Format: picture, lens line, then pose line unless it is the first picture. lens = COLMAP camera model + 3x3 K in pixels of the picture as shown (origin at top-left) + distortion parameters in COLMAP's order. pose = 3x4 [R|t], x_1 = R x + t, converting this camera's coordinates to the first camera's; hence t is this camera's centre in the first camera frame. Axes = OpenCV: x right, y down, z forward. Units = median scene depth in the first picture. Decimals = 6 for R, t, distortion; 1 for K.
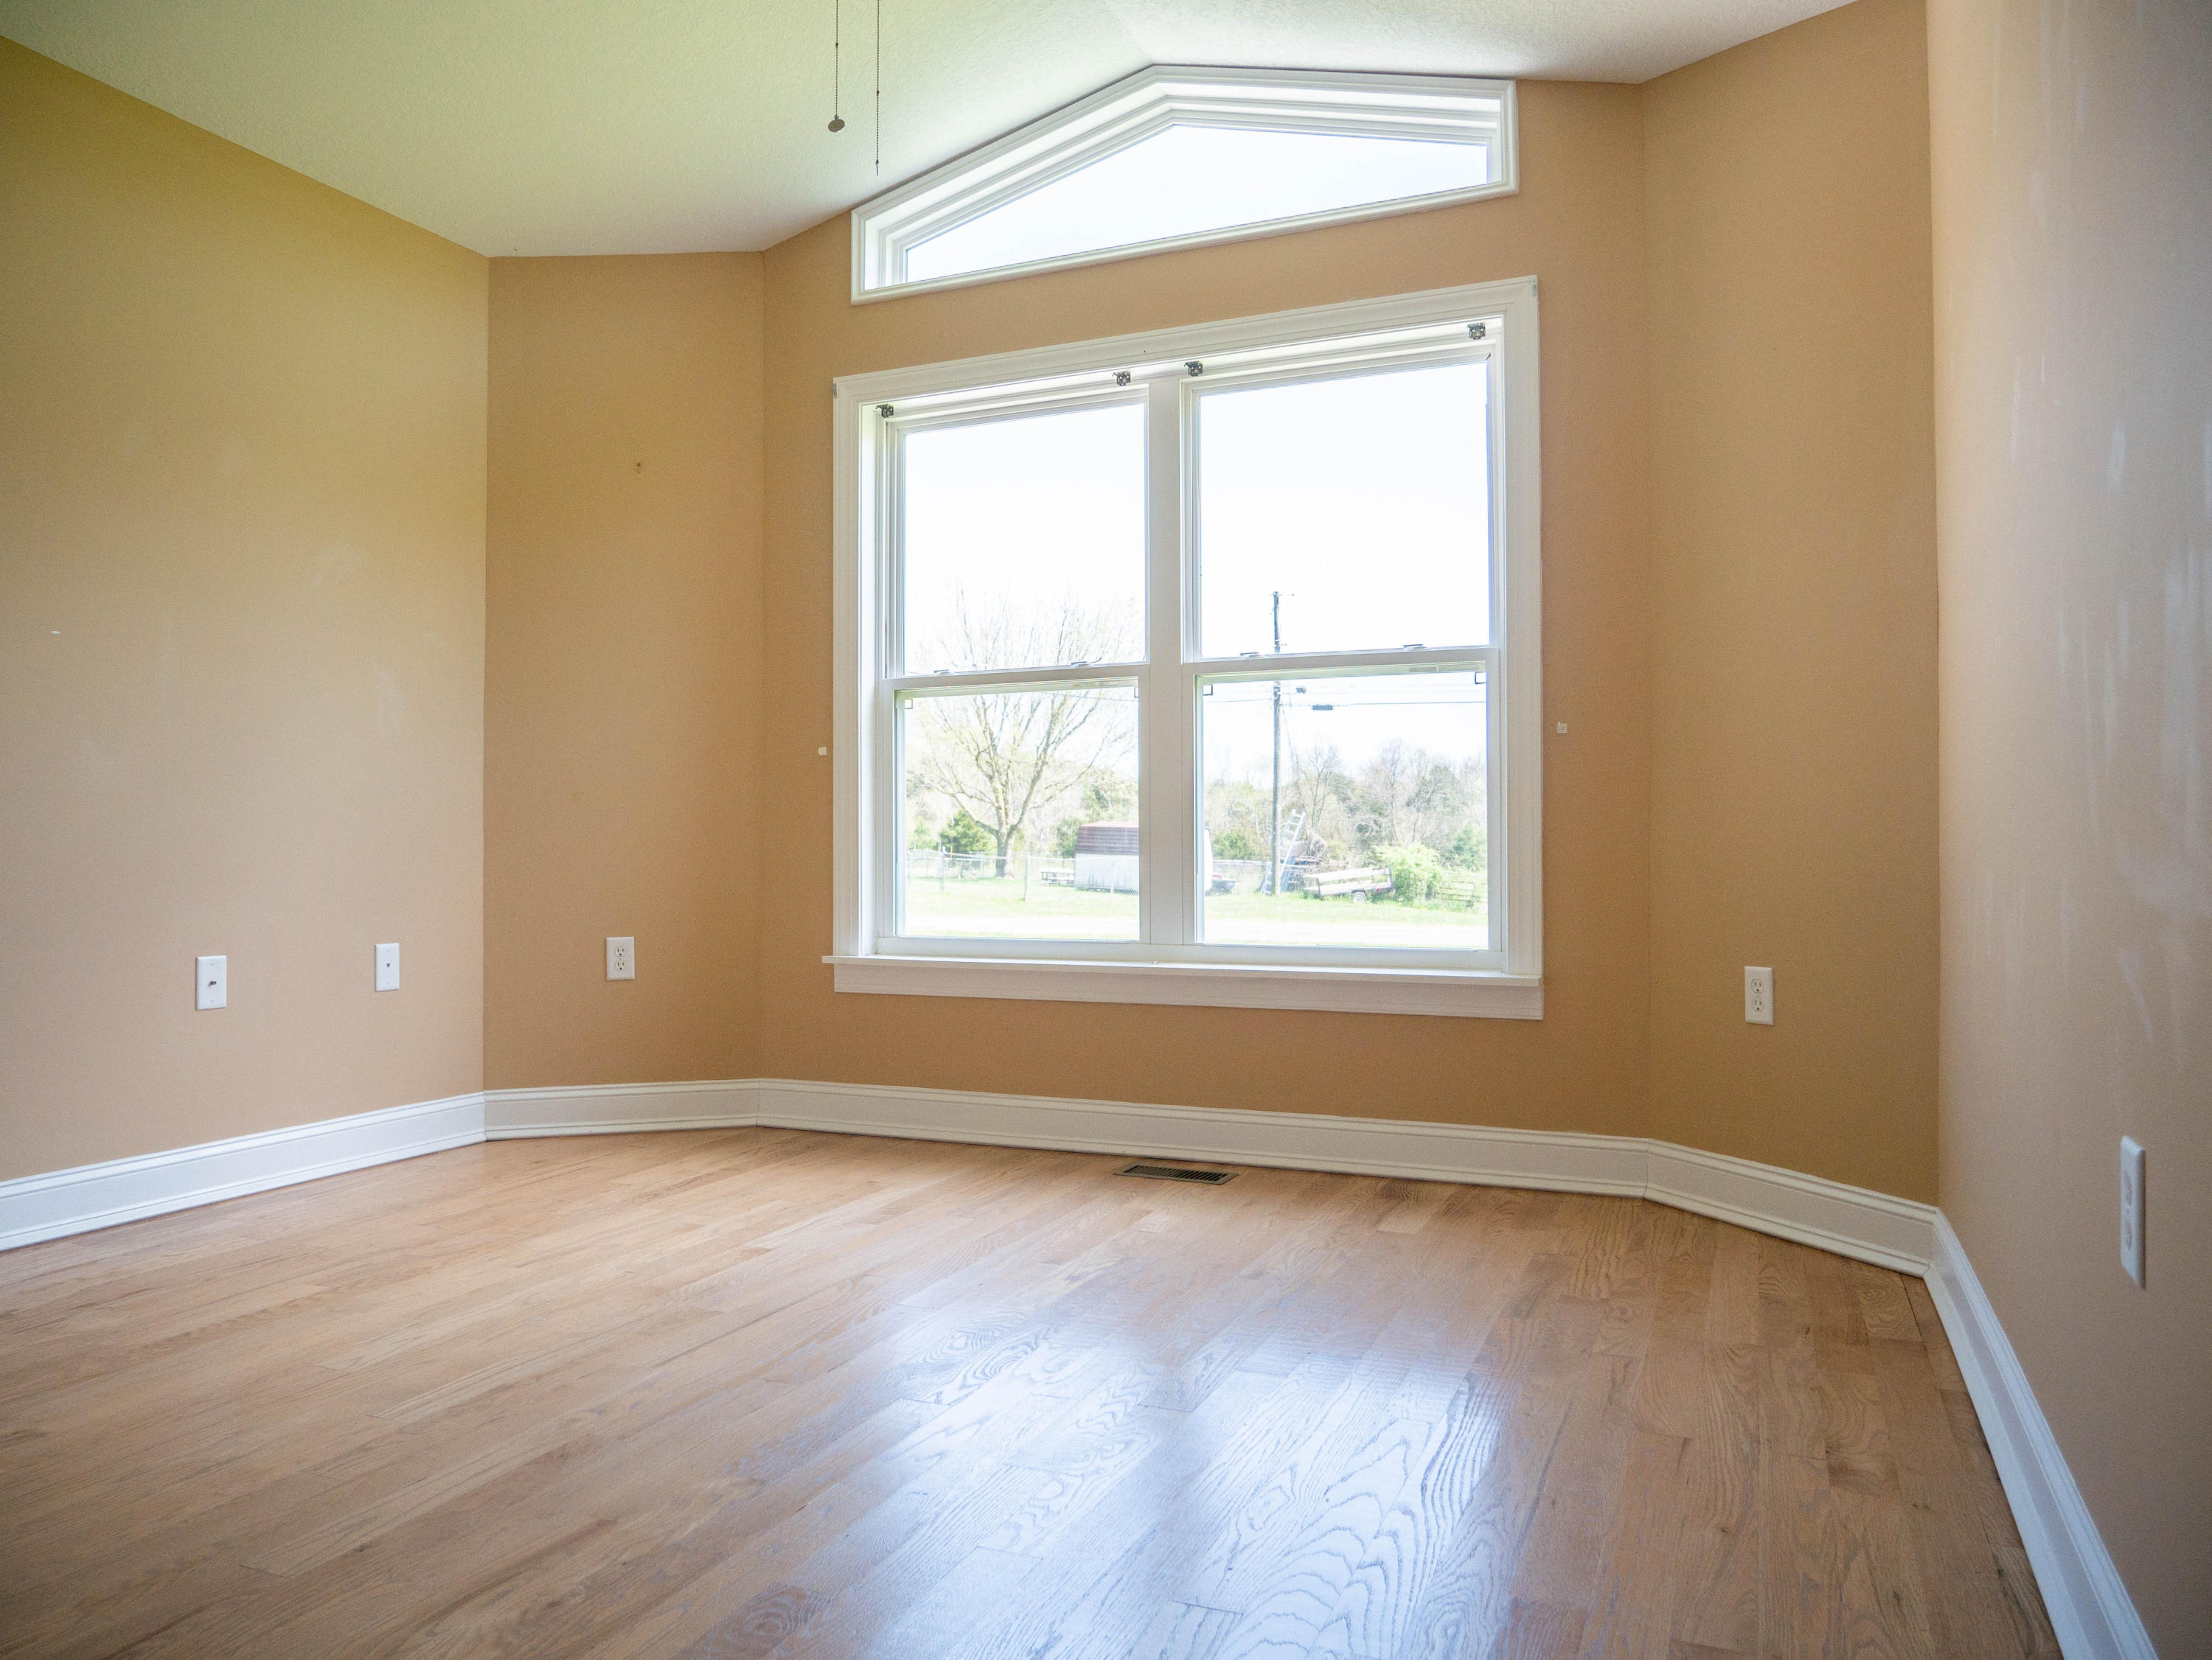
lens RADIAL K [[1569.6, 0, 1064.4], [0, 1569.6, 785.5], [0, 0, 1]] dist [-0.014679, 0.011773]
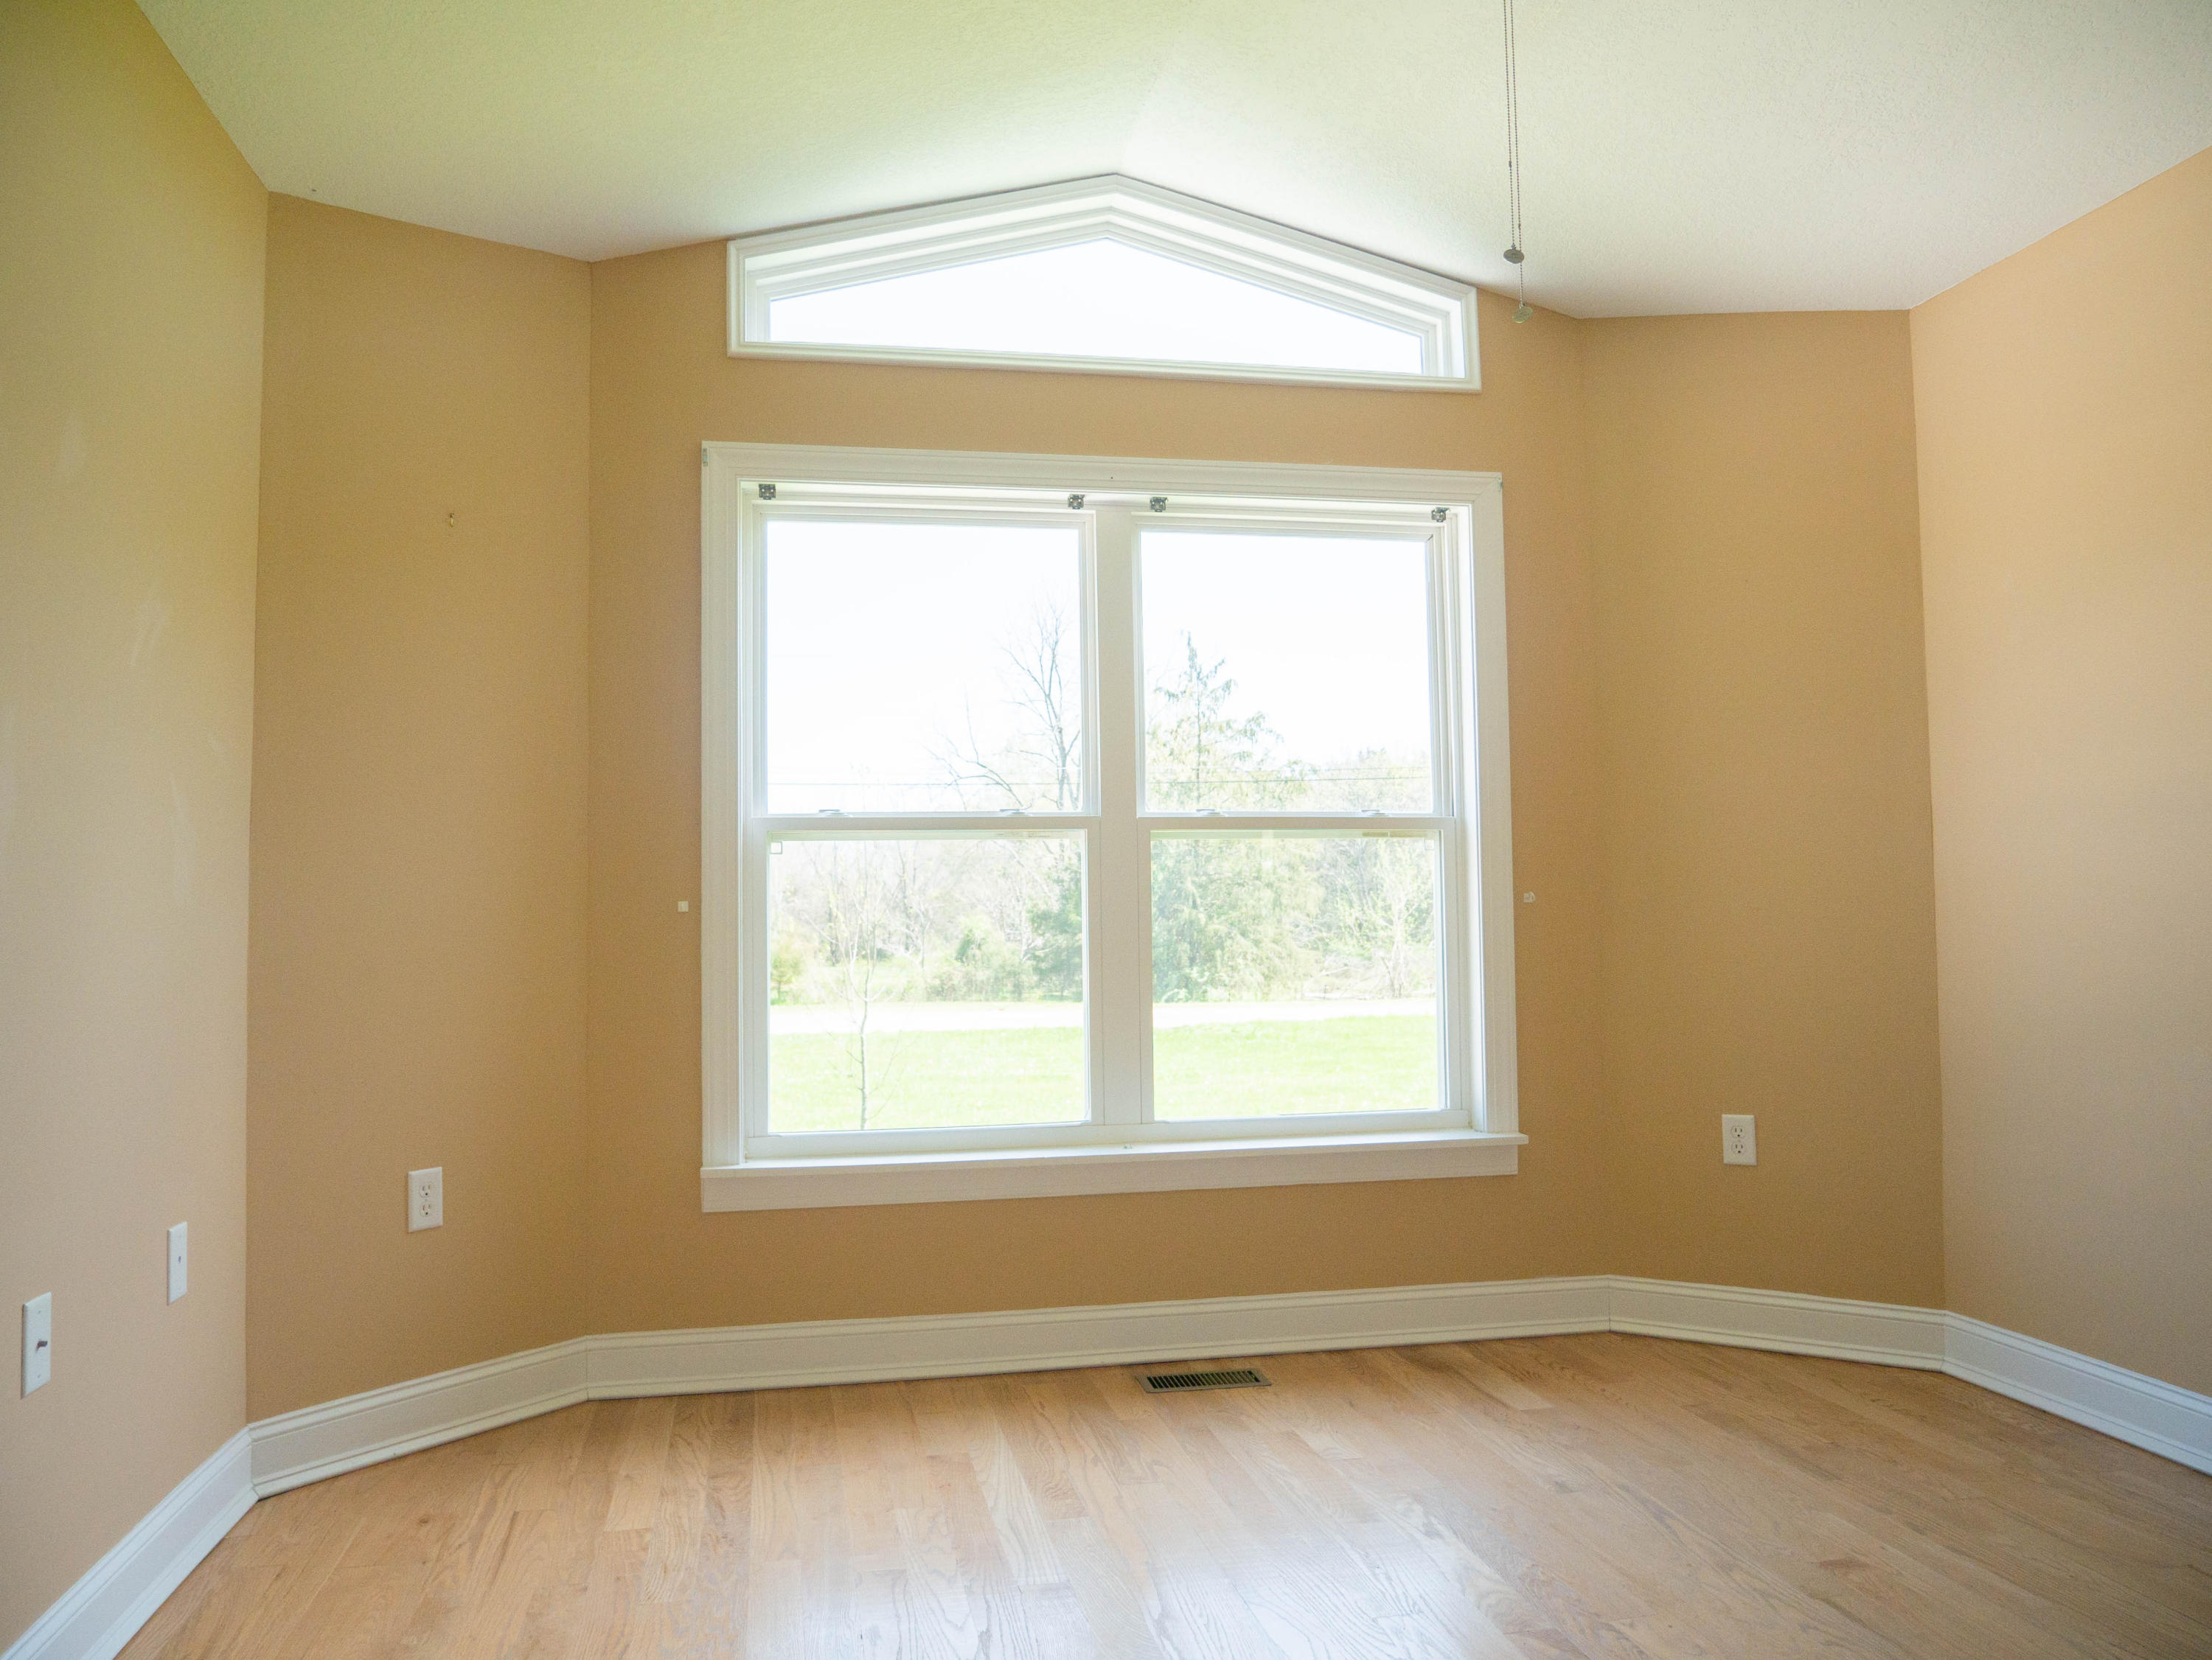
lens RADIAL K [[1569.6, 0, 1099.4], [0, 1569.6, 816.5], [0, 0, 1]] dist [-0.014679, 0.011773]
pose [[0.822714, 0.034419, 0.567412, -0.464647], [-0.008341, 0.998789, -0.048493, -0.032742], [-0.568394, 0.035163, 0.822005, 0.250594]]
